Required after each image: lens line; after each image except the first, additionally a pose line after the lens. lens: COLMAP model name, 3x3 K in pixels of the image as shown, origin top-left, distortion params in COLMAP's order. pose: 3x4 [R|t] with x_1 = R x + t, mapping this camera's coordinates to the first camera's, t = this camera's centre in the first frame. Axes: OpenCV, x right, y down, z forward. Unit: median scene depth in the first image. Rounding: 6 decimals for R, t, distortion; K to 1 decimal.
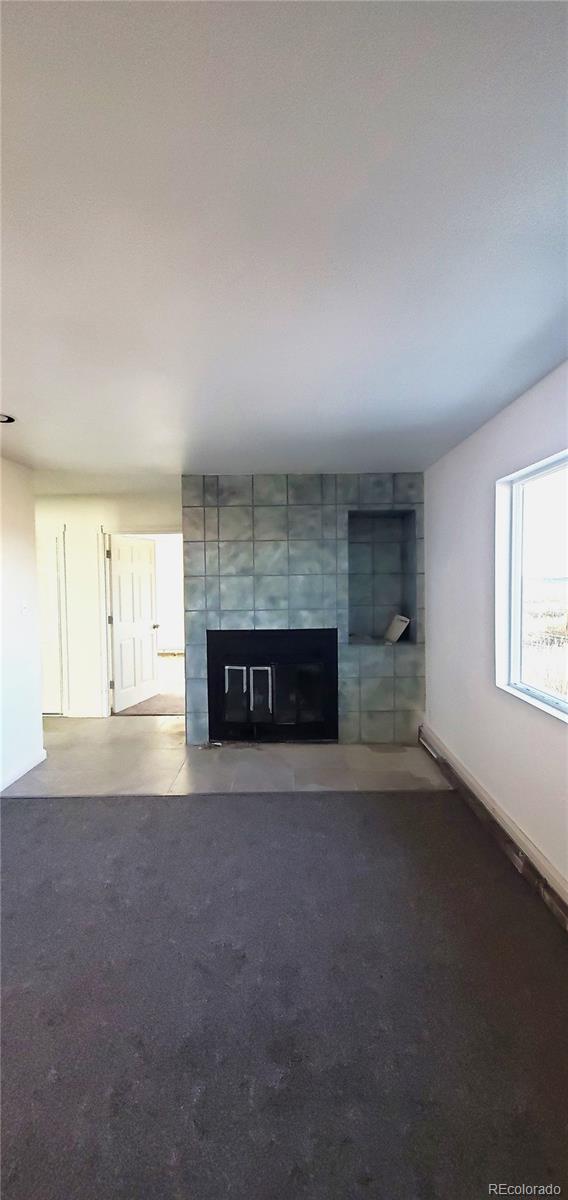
lens RADIAL K [[462.9, 0, 289.3], [0, 462.9, 601.2], [0, 0, 1]] dist [0.001824, 0.000056]
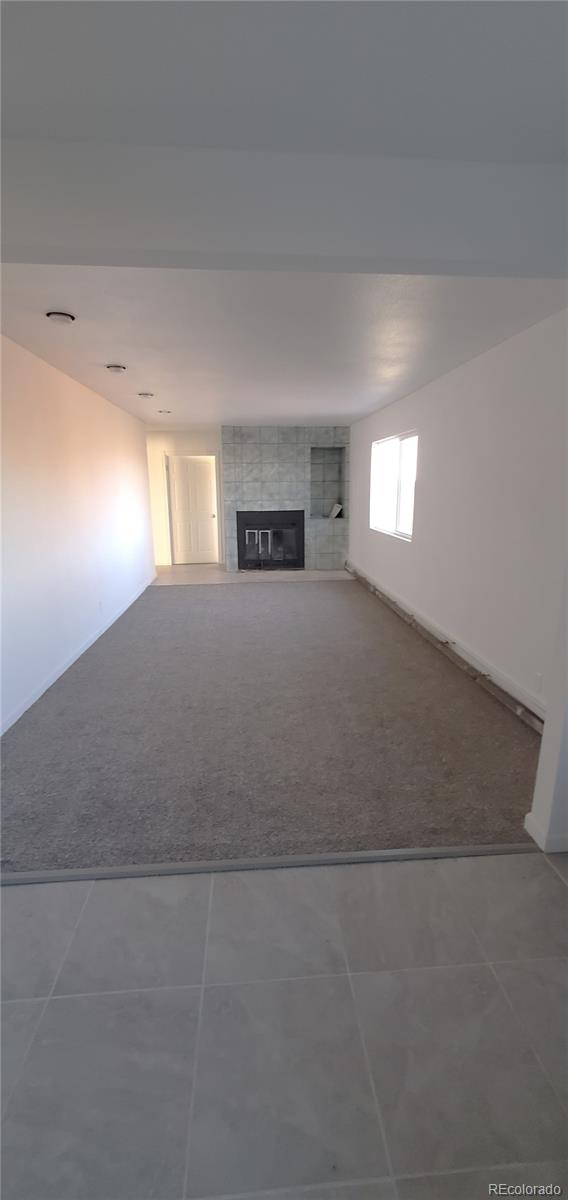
lens RADIAL K [[462.9, 0, 283.5], [0, 462.9, 591.6], [0, 0, 1]] dist [0.001824, 0.000056]
pose [[0.996736, -0.014622, 0.079399, -0.141430], [0.000721, 0.985035, 0.172351, 0.060133], [-0.080731, -0.171731, 0.981830, -0.942621]]
